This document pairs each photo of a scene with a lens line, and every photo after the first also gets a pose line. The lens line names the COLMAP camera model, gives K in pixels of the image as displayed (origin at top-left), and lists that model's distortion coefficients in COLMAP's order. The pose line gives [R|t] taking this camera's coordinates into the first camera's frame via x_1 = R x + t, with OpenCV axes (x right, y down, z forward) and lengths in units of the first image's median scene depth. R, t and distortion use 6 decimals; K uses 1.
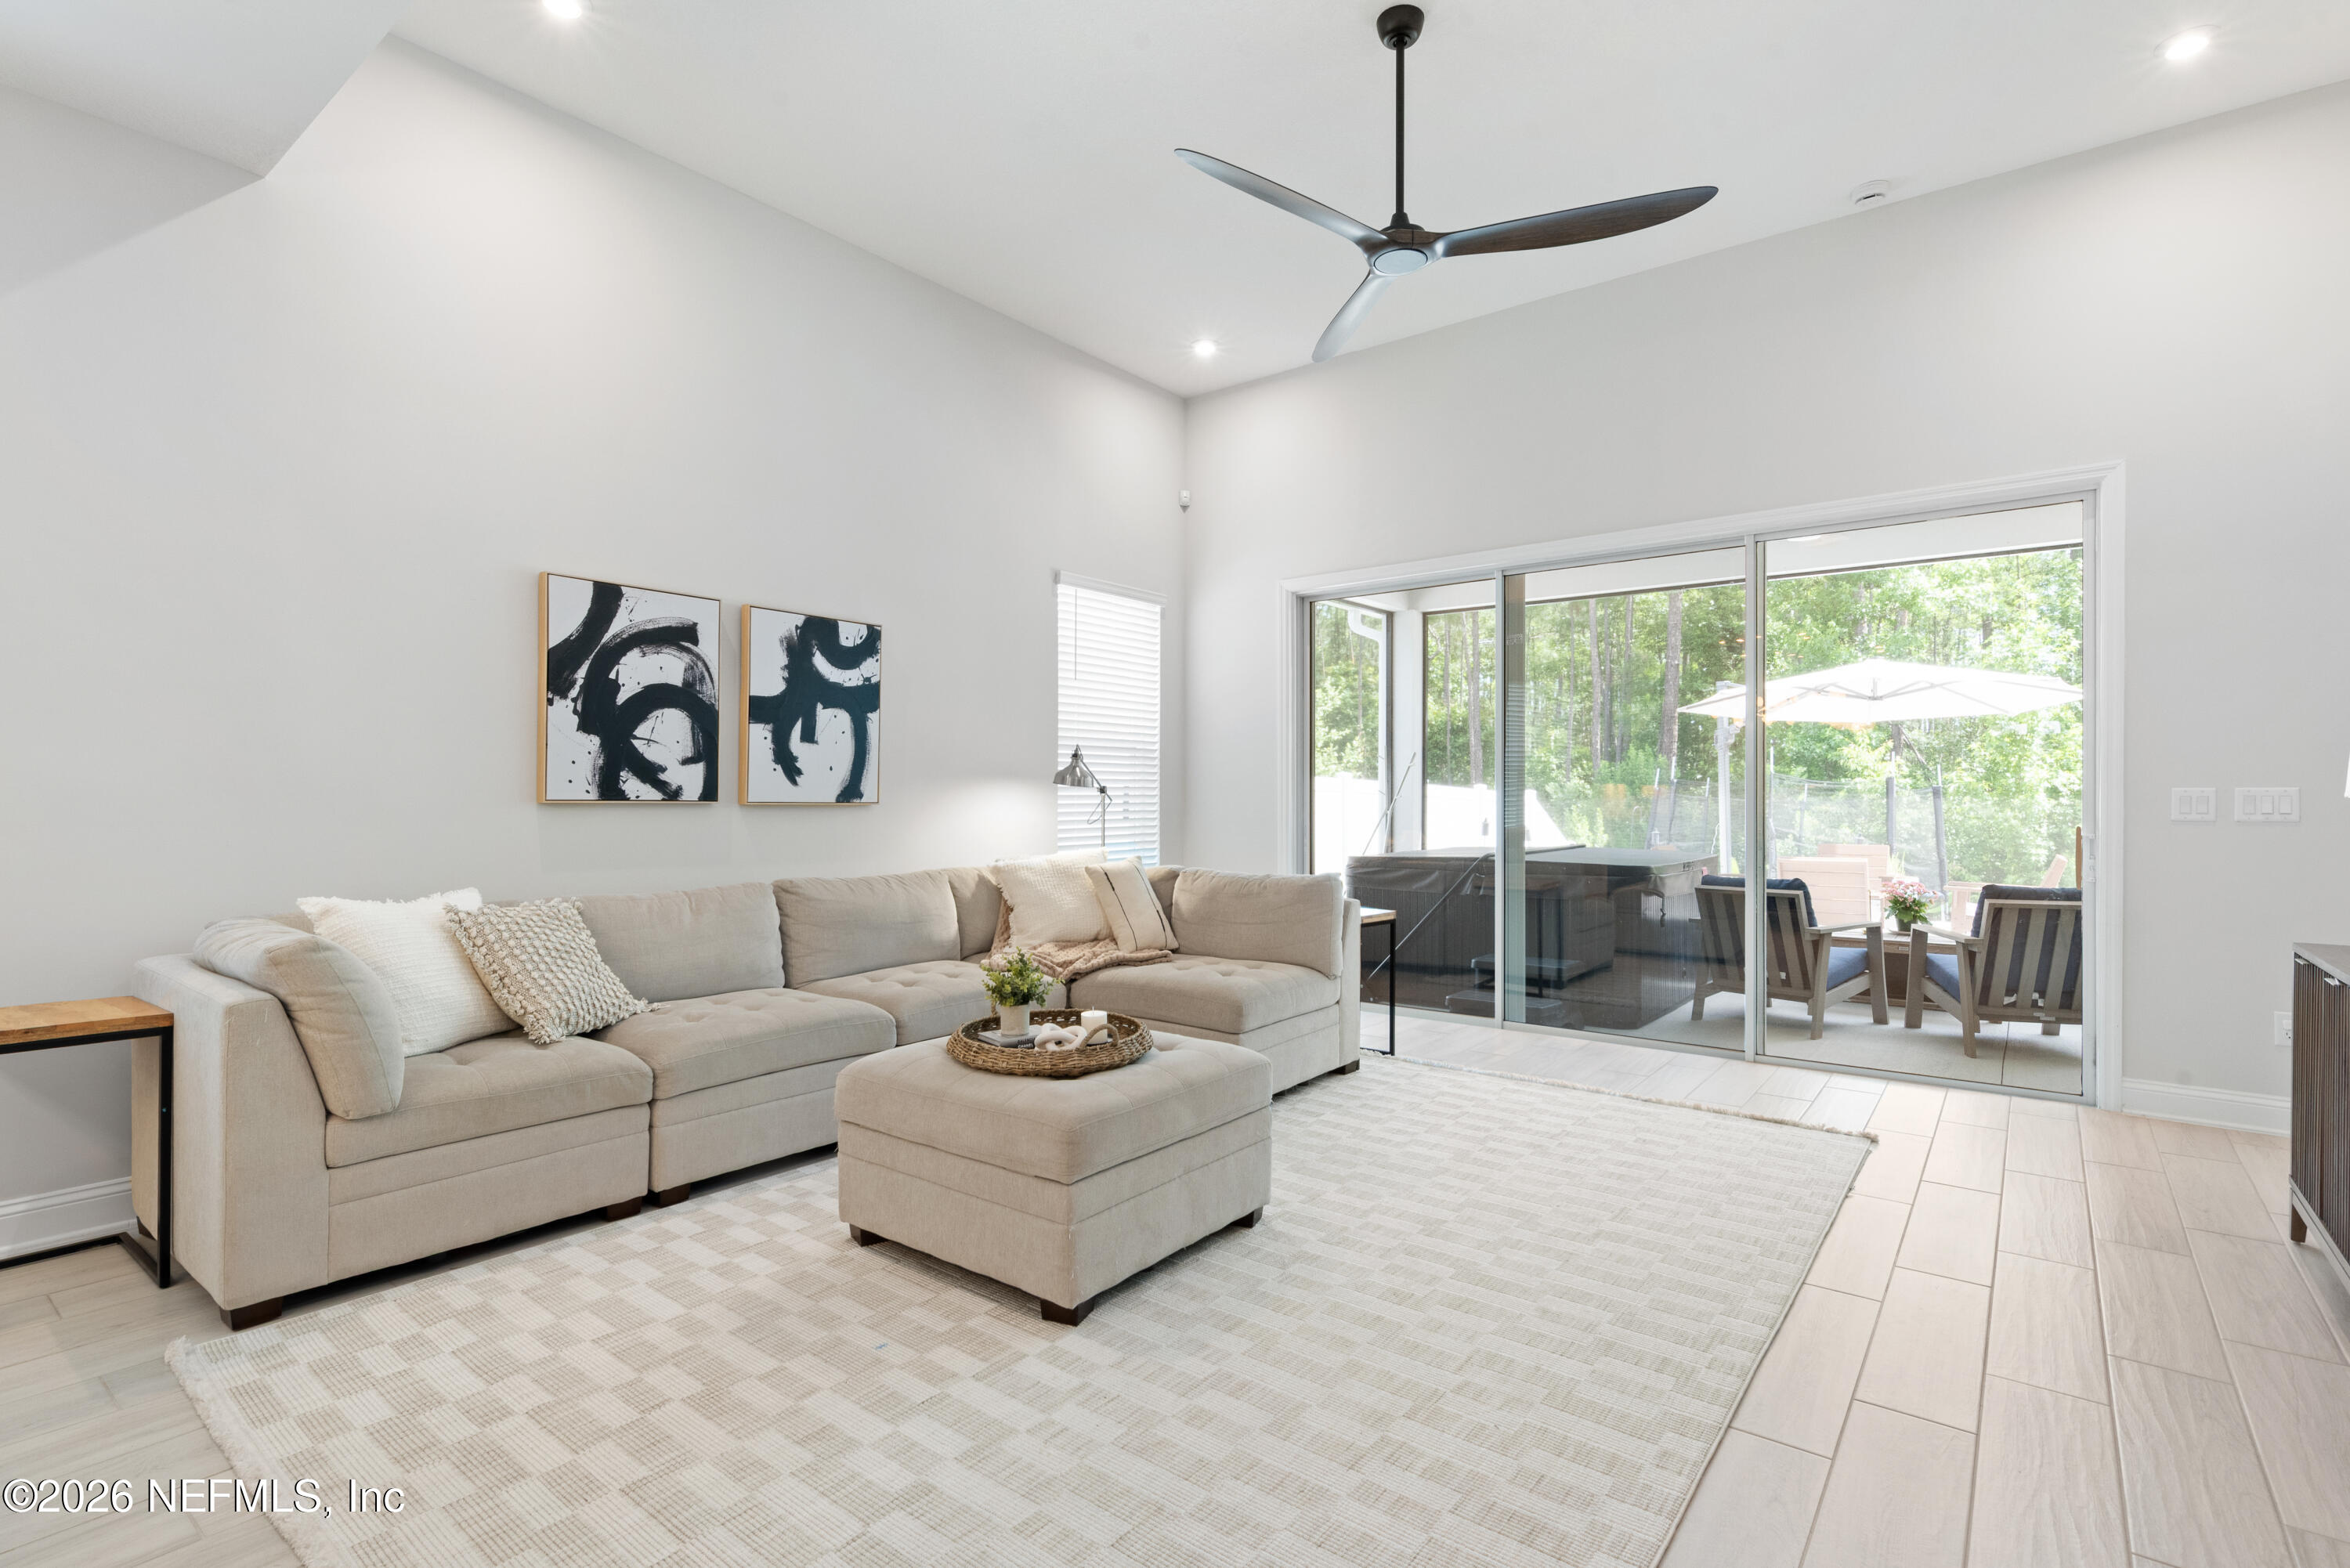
lens RADIAL K [[1117.0, 0, 1171.5], [0, 1117.0, 799.7], [0, 0, 1]] dist [-0.001986, -0.000711]
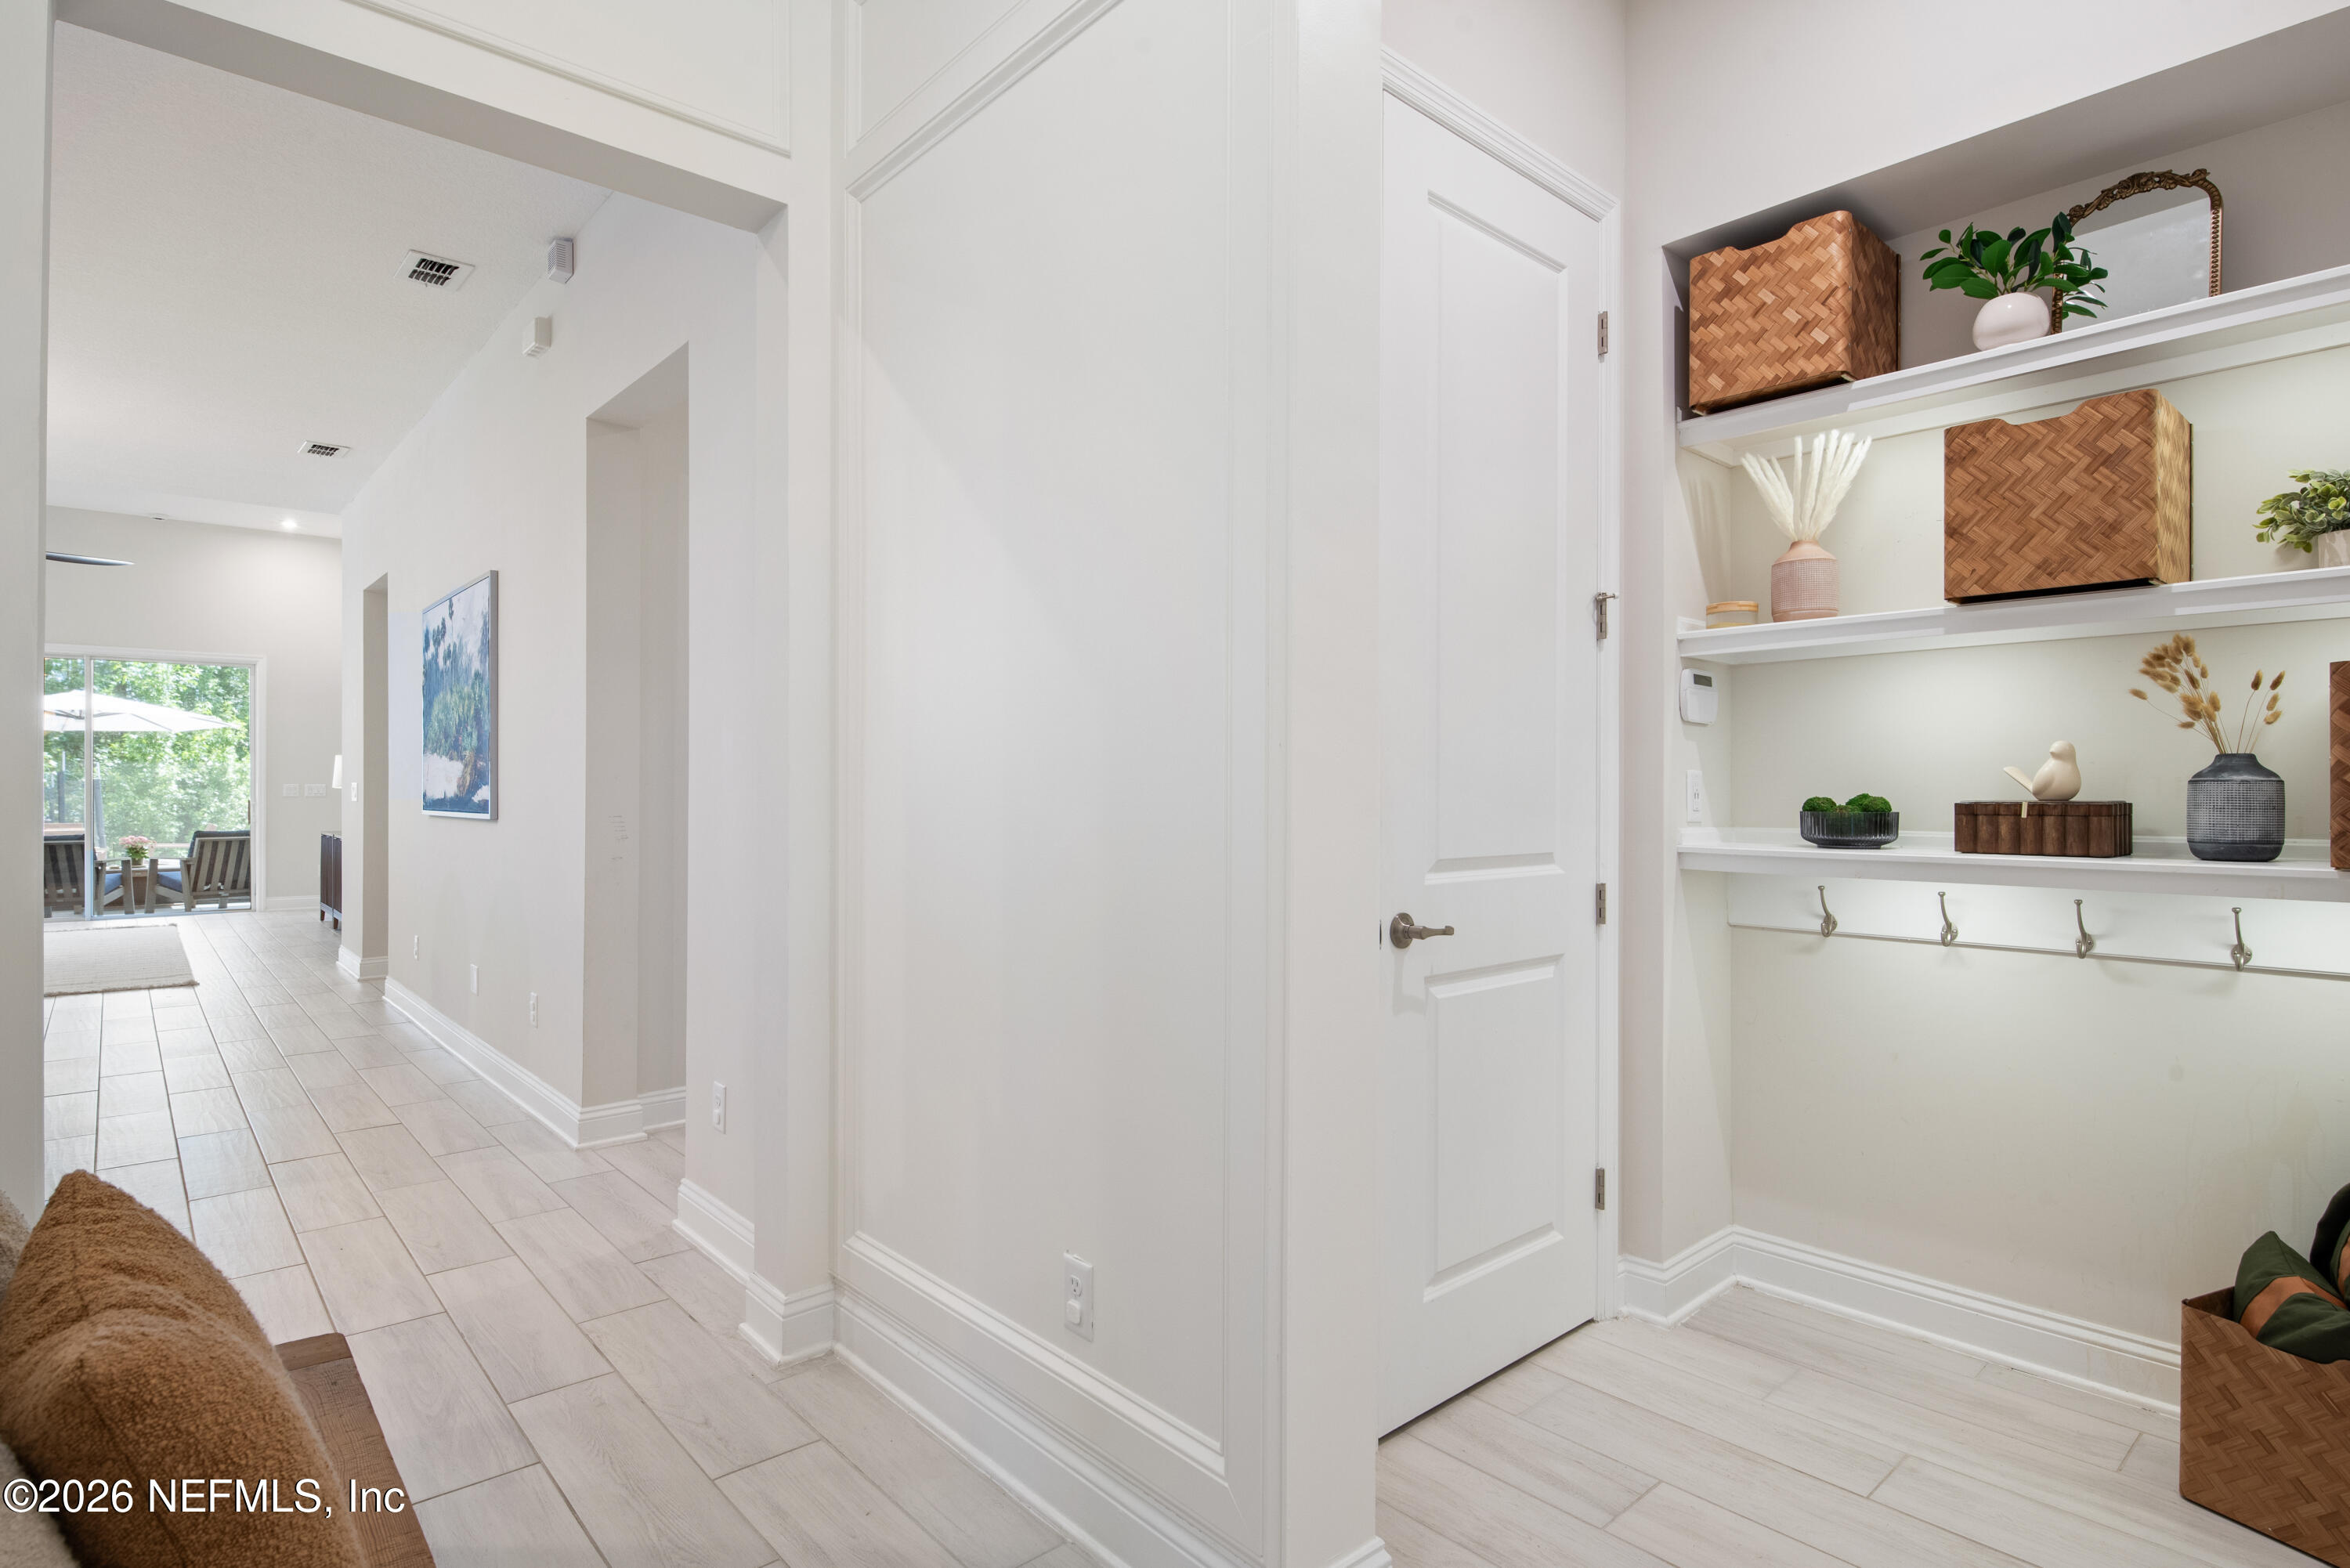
lens RADIAL K [[1203.6, 0, 1170.4], [0, 1203.6, 791.0], [0, 0, 1]] dist [-0.000699, 0.000173]
pose [[0.188368, -0.001541, 0.982097, -1.348971], [0.002093, 0.999997, 0.001168, 0.004911], [-0.982096, 0.001835, 0.188370, -1.430248]]
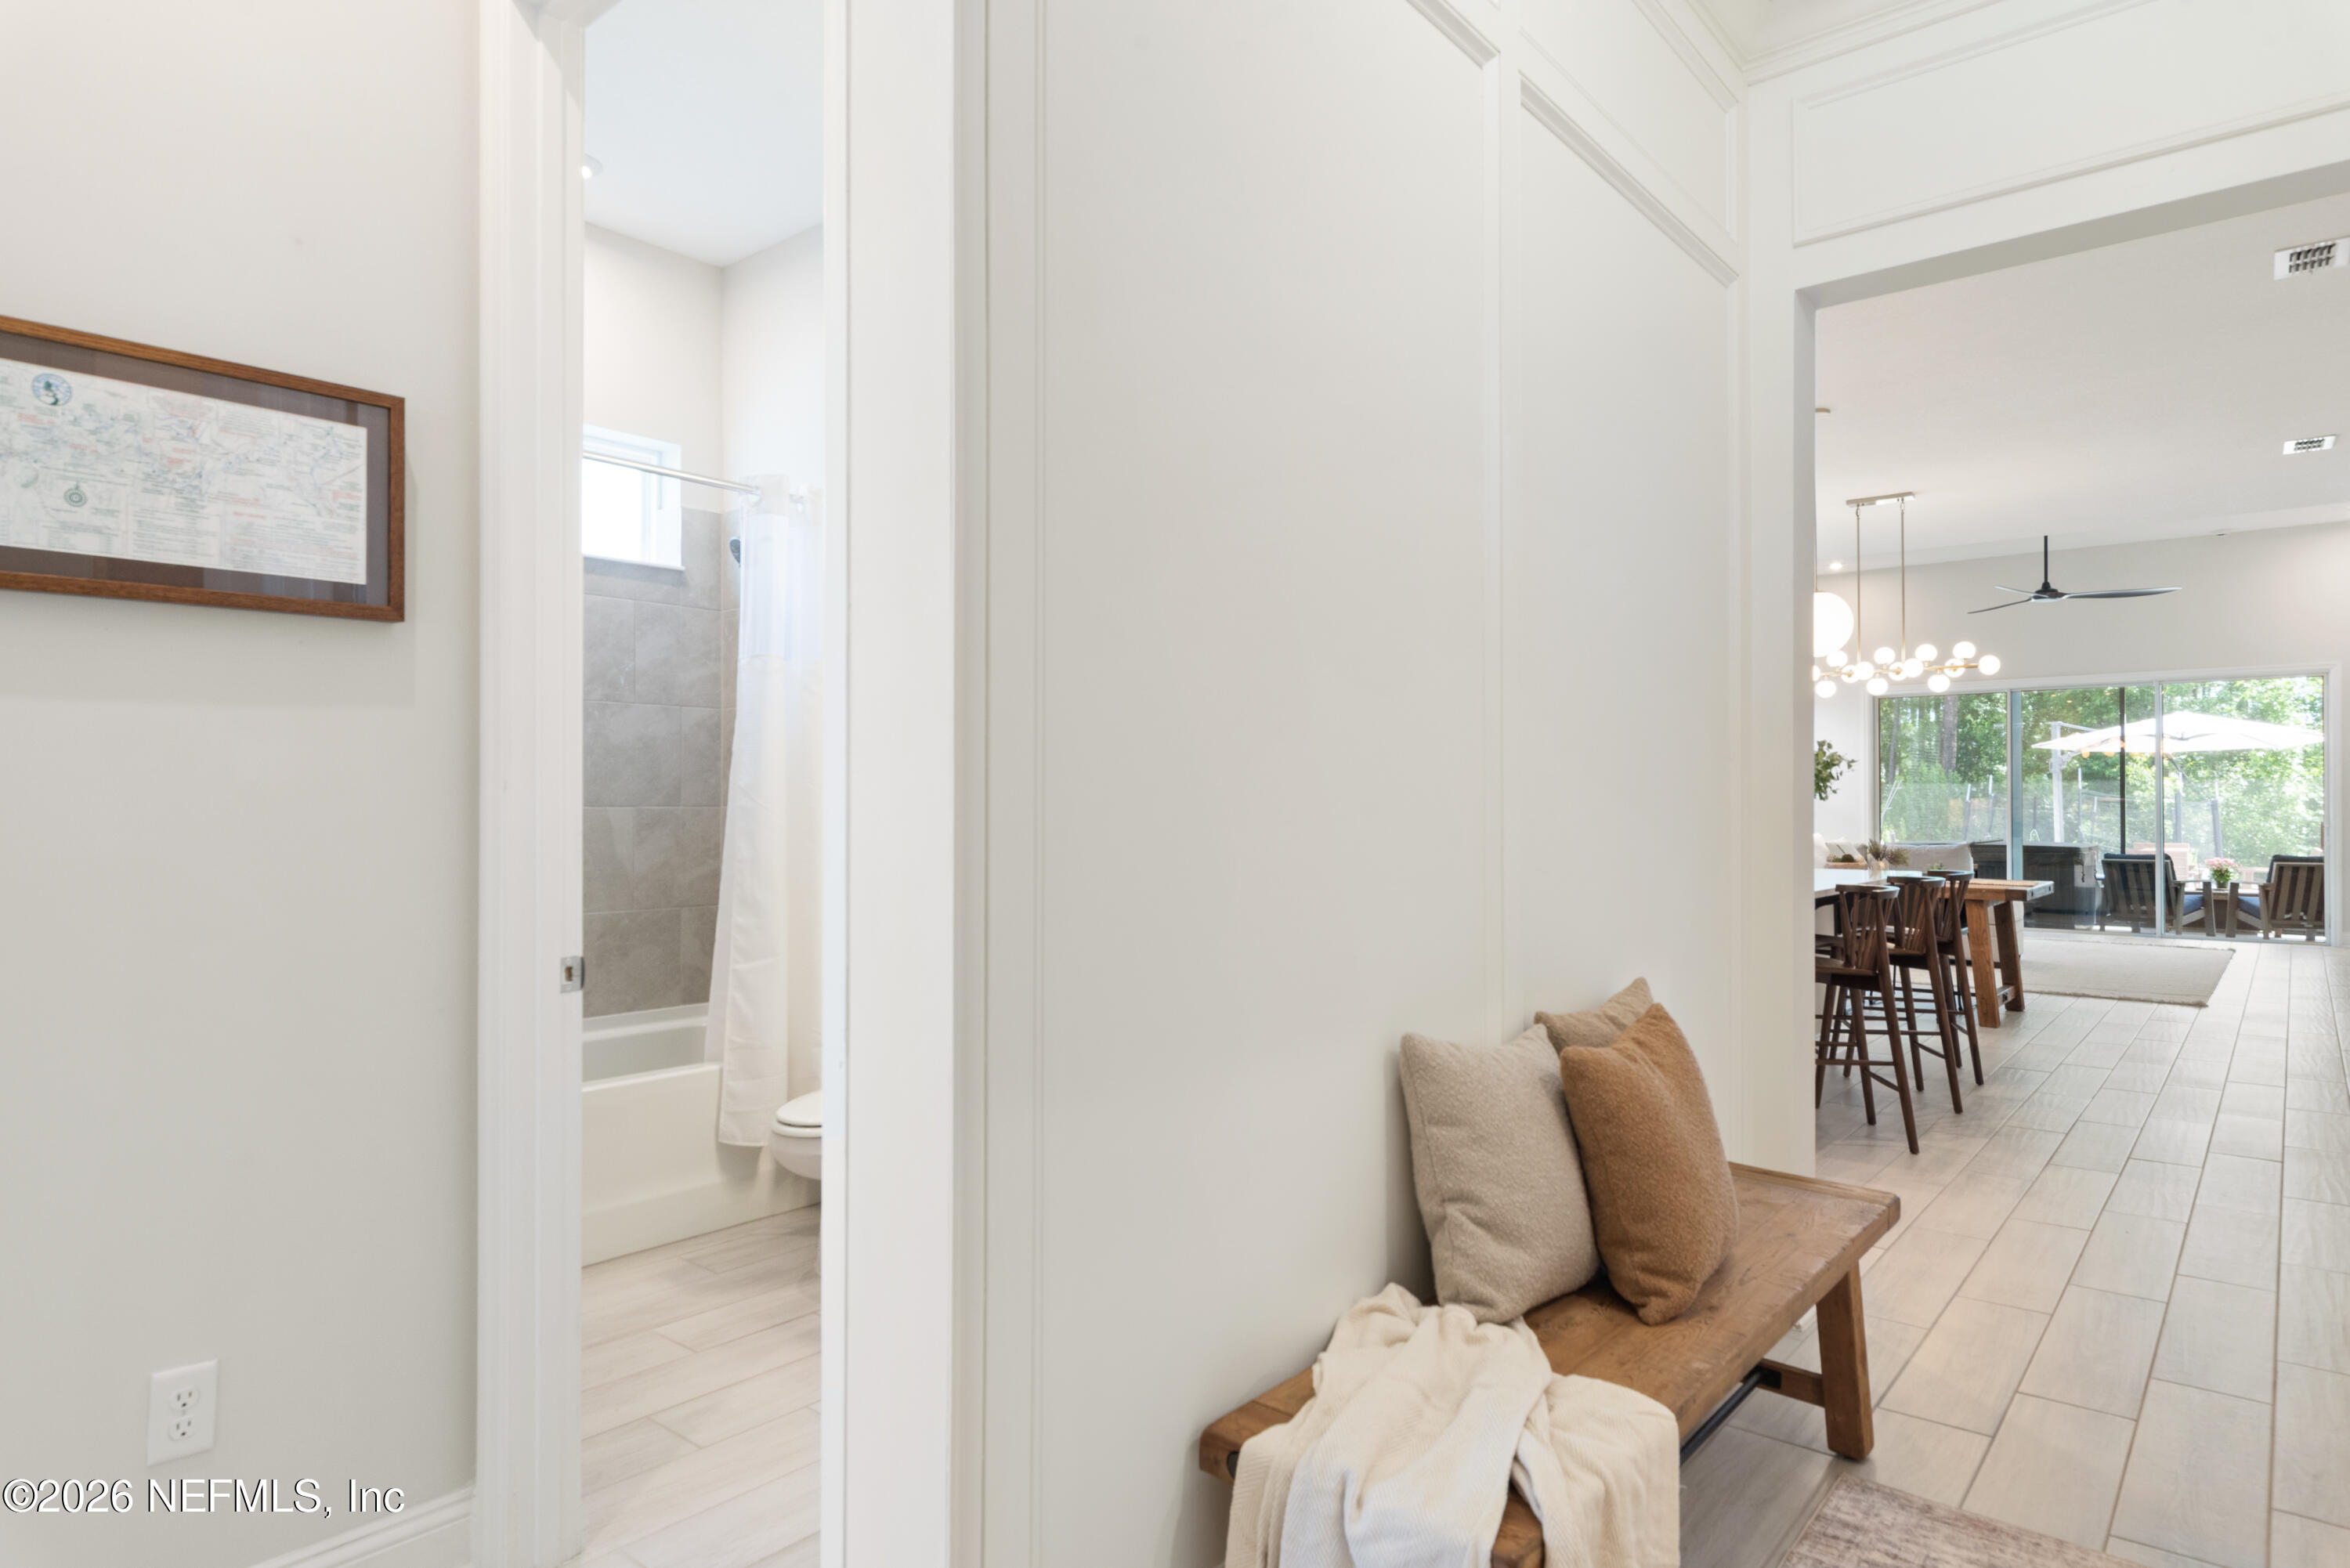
lens RADIAL K [[1342.7, 0, 1170.2], [0, 1342.7, 794.0], [0, 0, 1]] dist [0.000649, 0.000254]
pose [[0.999297, 0.002259, -0.037422, -1.330895], [-0.002690, 0.999930, -0.011486, 0.003524], [0.037394, 0.011579, 0.999234, -1.698400]]
